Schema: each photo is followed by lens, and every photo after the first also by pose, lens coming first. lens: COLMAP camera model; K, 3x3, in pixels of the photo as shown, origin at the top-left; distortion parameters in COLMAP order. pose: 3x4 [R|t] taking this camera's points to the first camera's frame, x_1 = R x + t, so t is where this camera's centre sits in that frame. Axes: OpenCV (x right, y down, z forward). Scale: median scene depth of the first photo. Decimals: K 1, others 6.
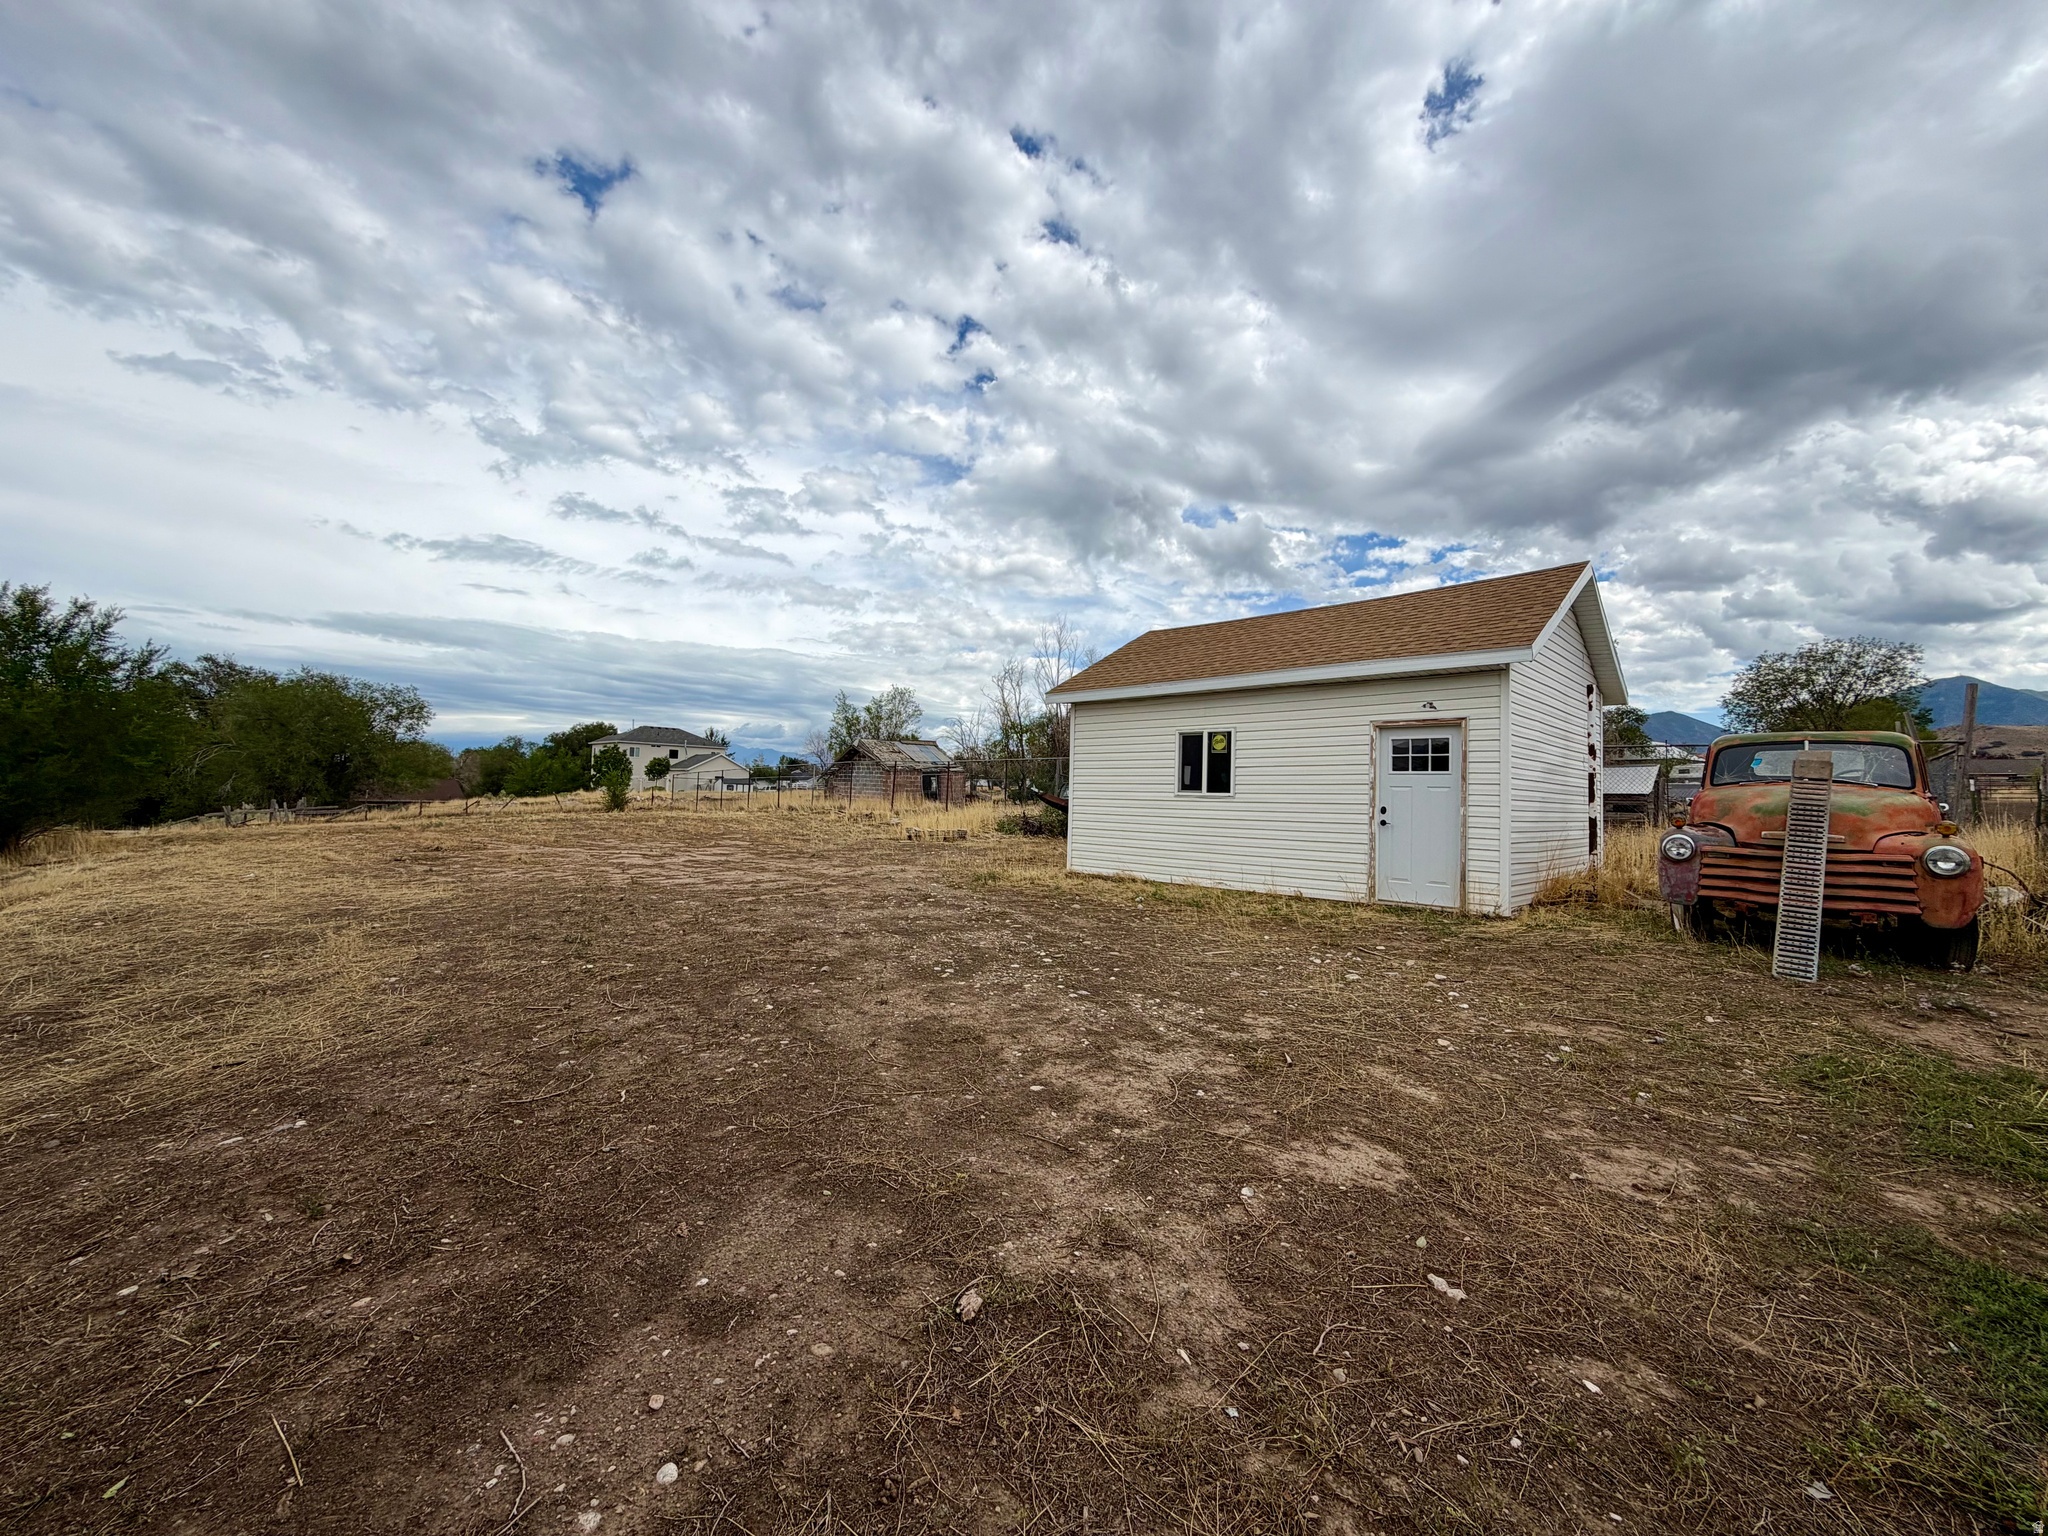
lens RADIAL K [[808.8, 0, 1020.1], [0, 808.8, 772.3], [0, 0, 1]] dist [-0.002762, -0.000090]
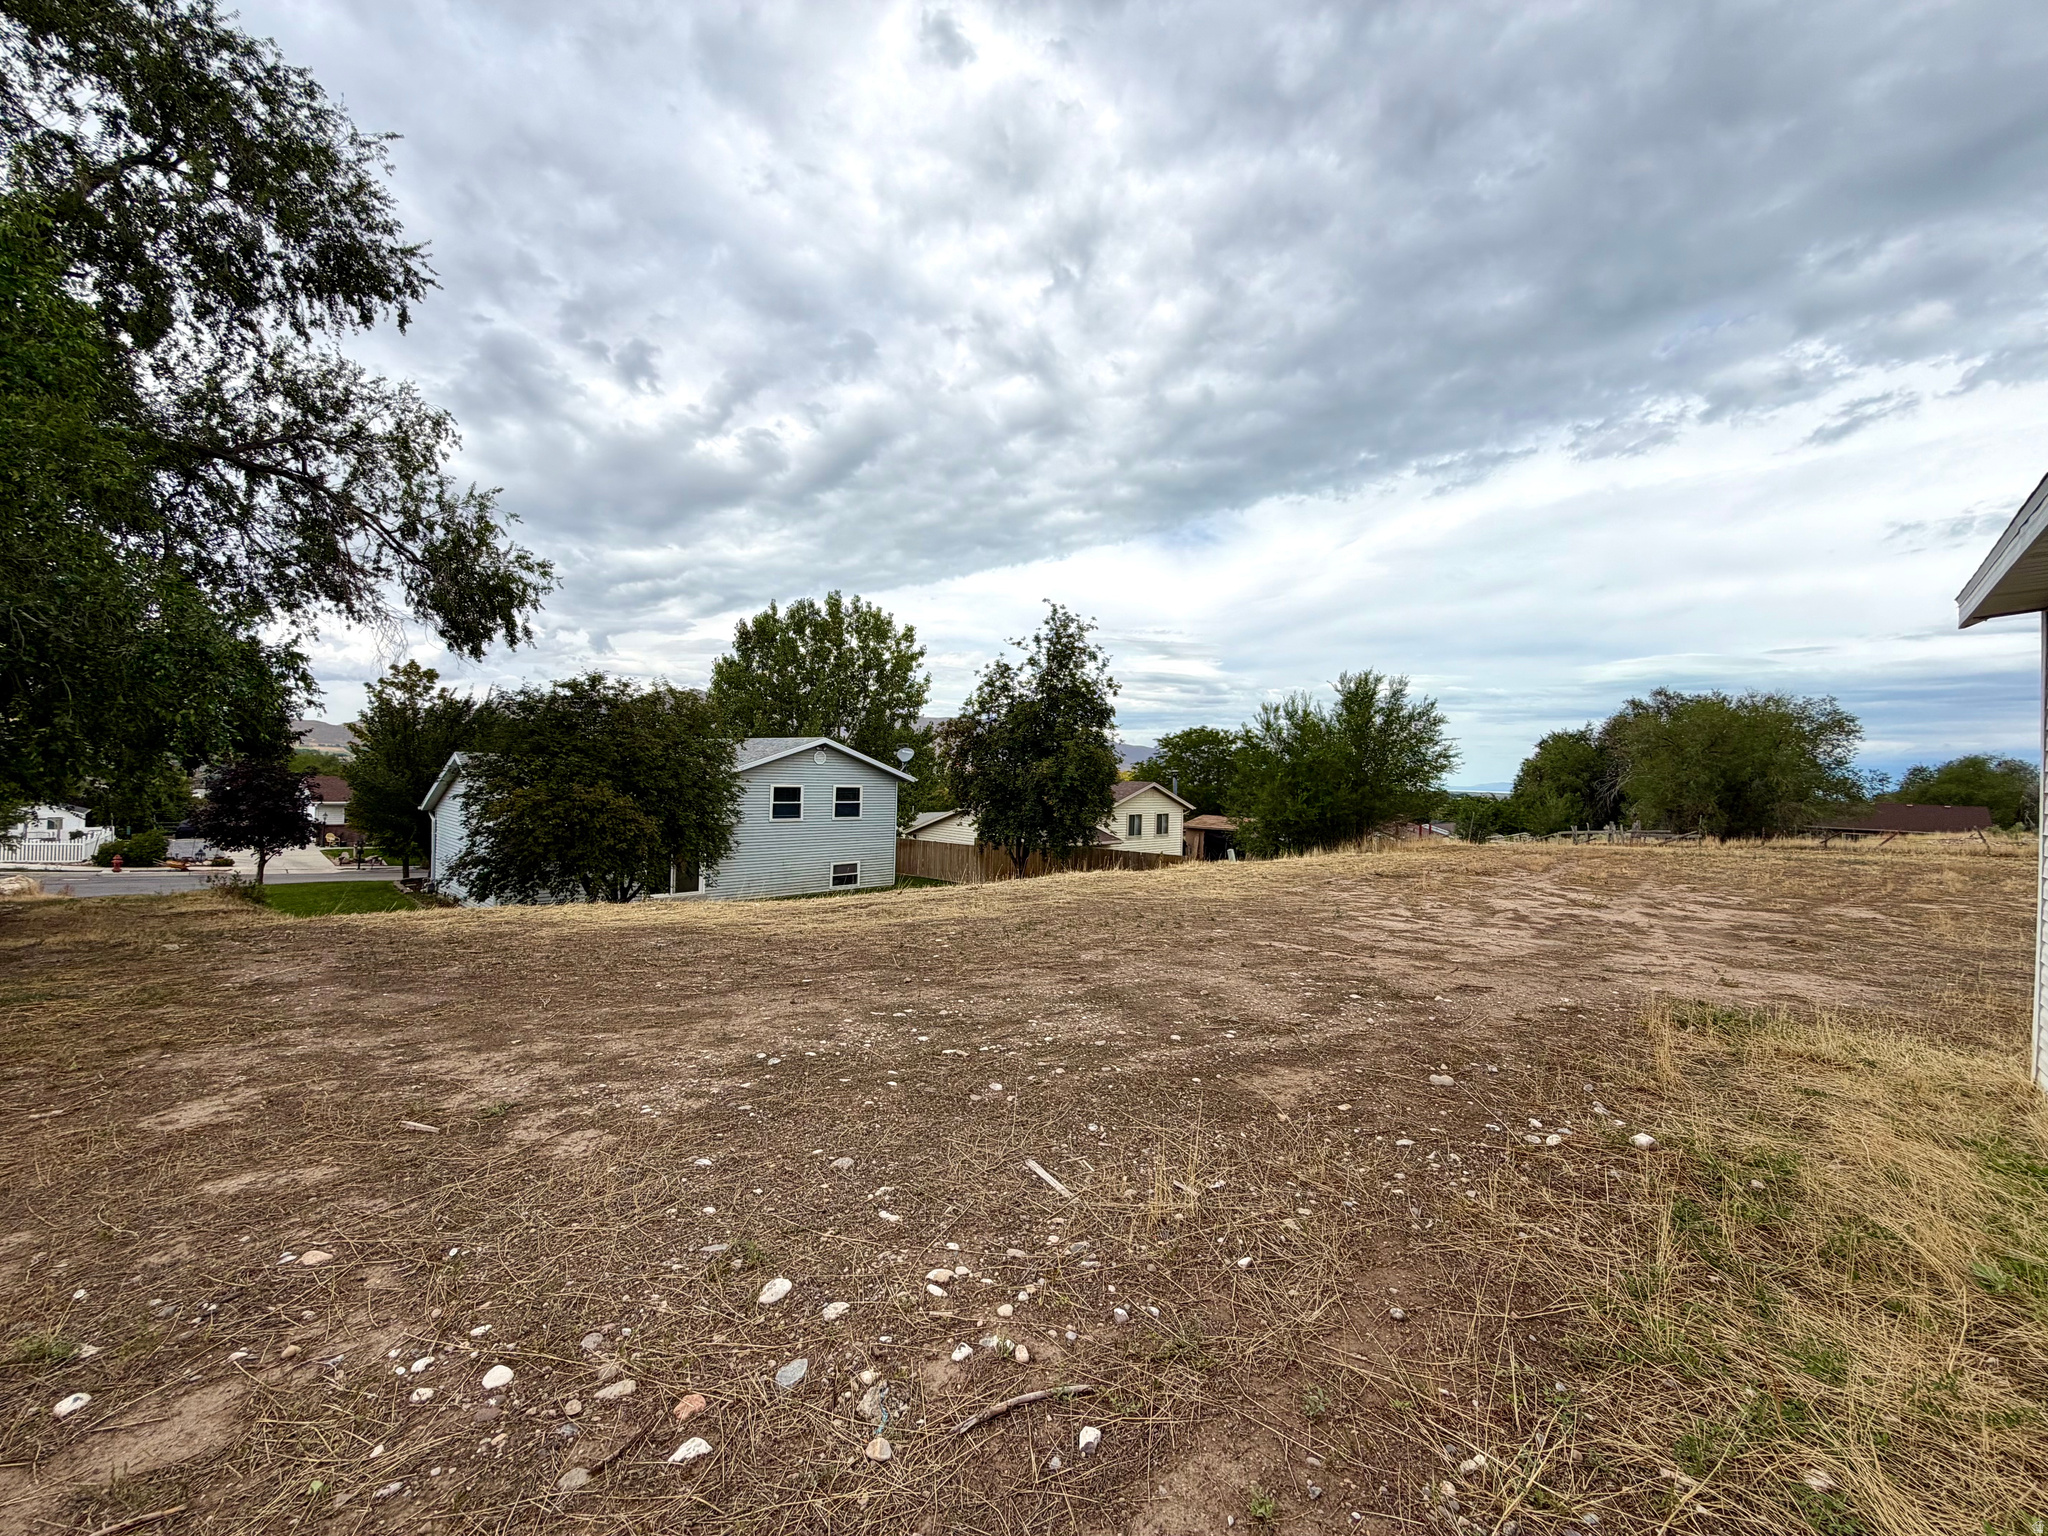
lens RADIAL K [[816.7, 0, 1018.2], [0, 816.7, 750.2], [0, 0, 1]] dist [0.011213, -0.001156]
pose [[0.003433, -0.052999, -0.998589, 0.142820], [-0.003152, 0.998589, -0.053009, -0.001467], [0.999989, 0.003330, 0.003261, 0.187355]]
